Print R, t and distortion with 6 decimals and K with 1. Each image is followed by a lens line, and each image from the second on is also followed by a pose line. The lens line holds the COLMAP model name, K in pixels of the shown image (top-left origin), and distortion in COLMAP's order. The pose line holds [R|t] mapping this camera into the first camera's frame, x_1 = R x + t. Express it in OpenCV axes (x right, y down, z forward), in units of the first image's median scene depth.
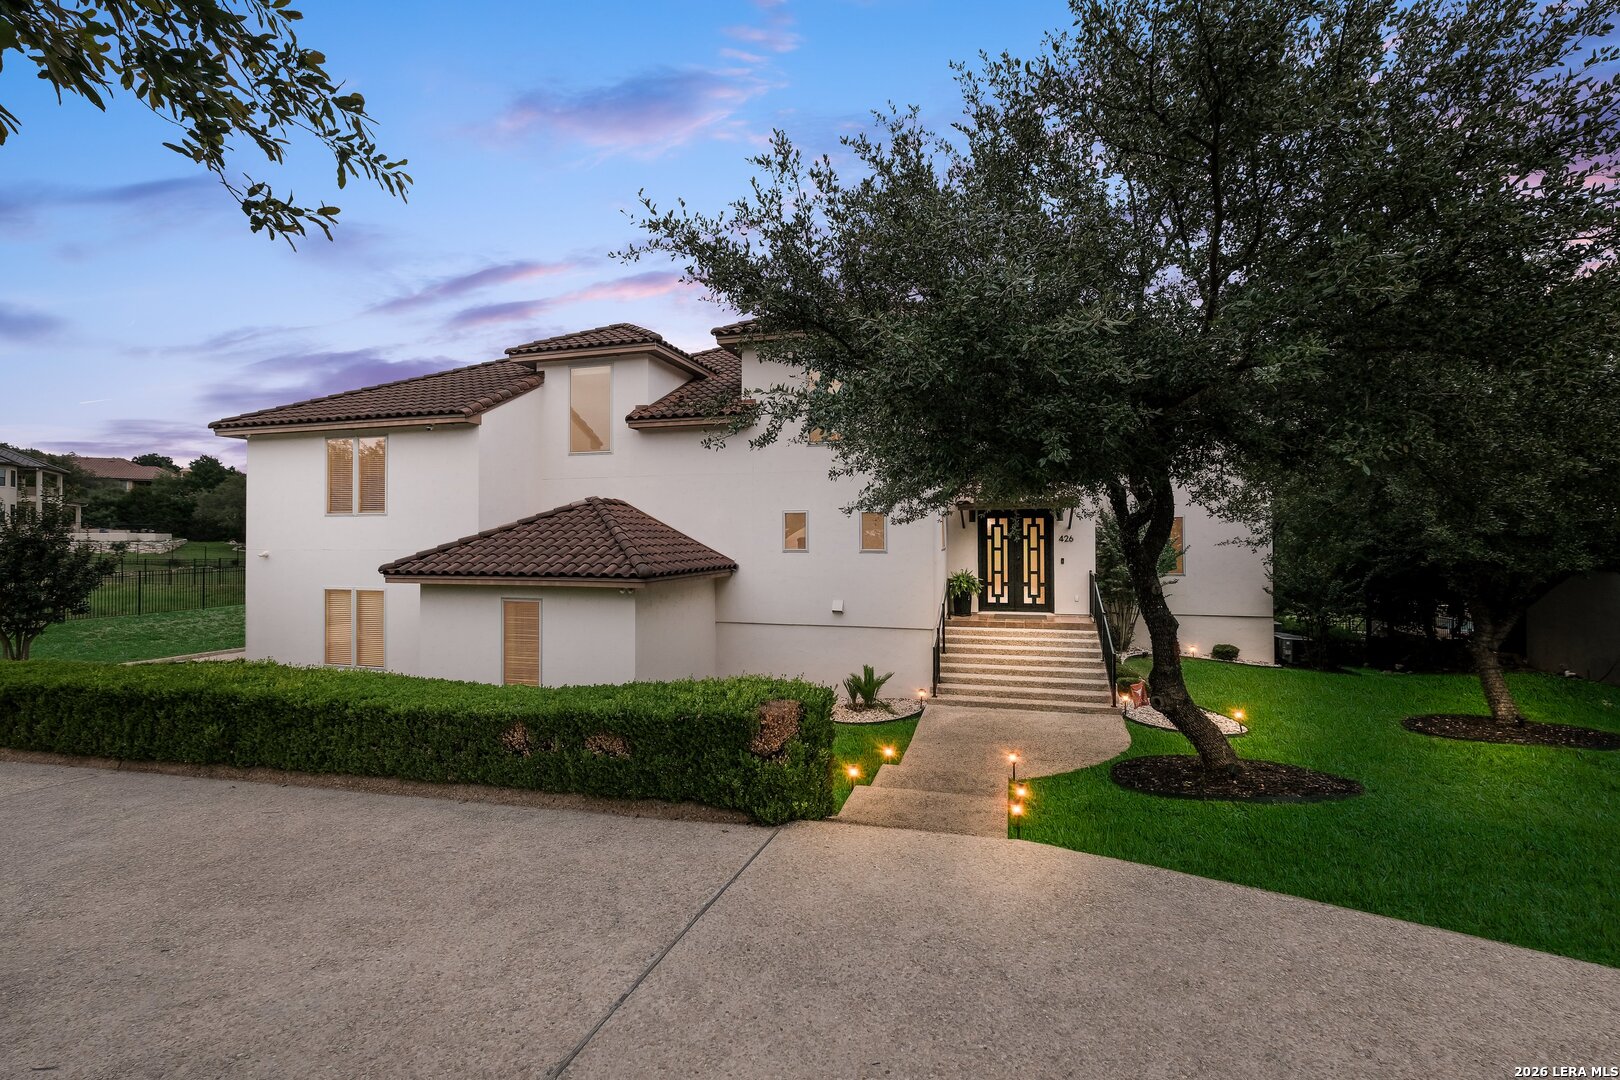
lens RADIAL K [[710.2, 0, 810.0], [0, 710.2, 523.1], [0, 0, 1]] dist [-0.008711, 0.000073]
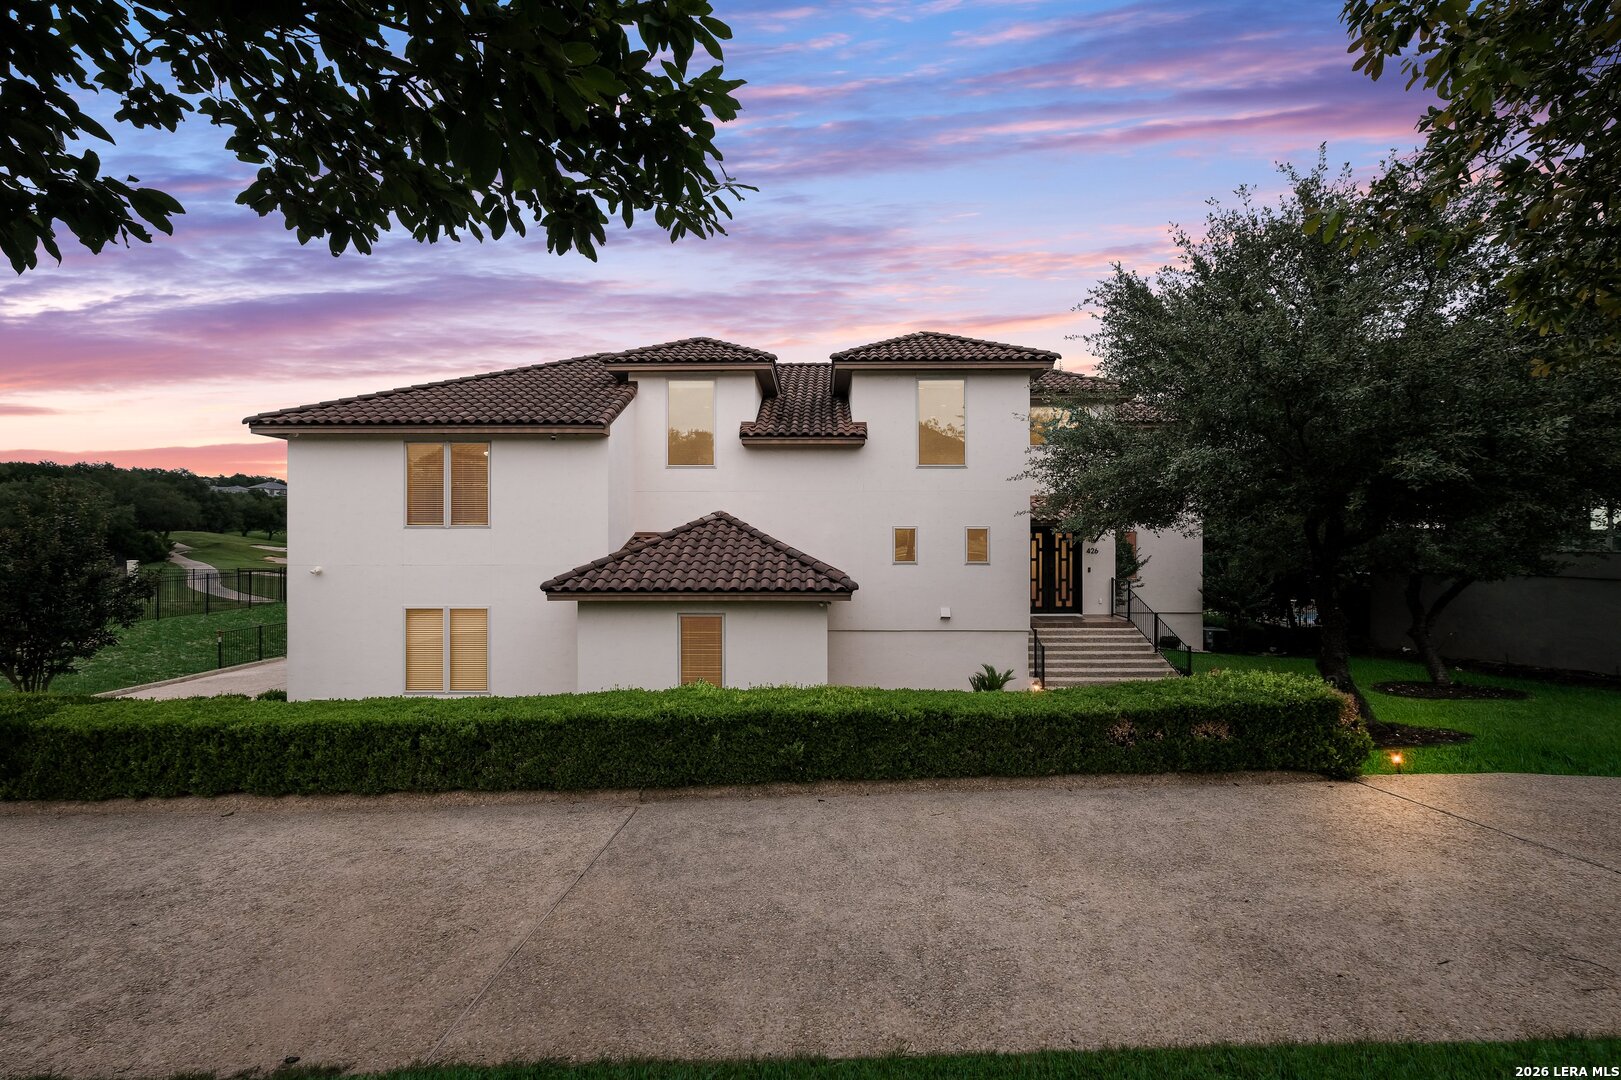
lens RADIAL K [[699.1, 0, 815.3], [0, 699.1, 533.2], [0, 0, 1]] dist [-0.000061, 0.000284]
pose [[0.965193, 0.004842, 0.261493, -0.427565], [-0.006895, 0.999952, 0.006936, -0.013574], [-0.261447, -0.008497, 0.965180, -0.003281]]
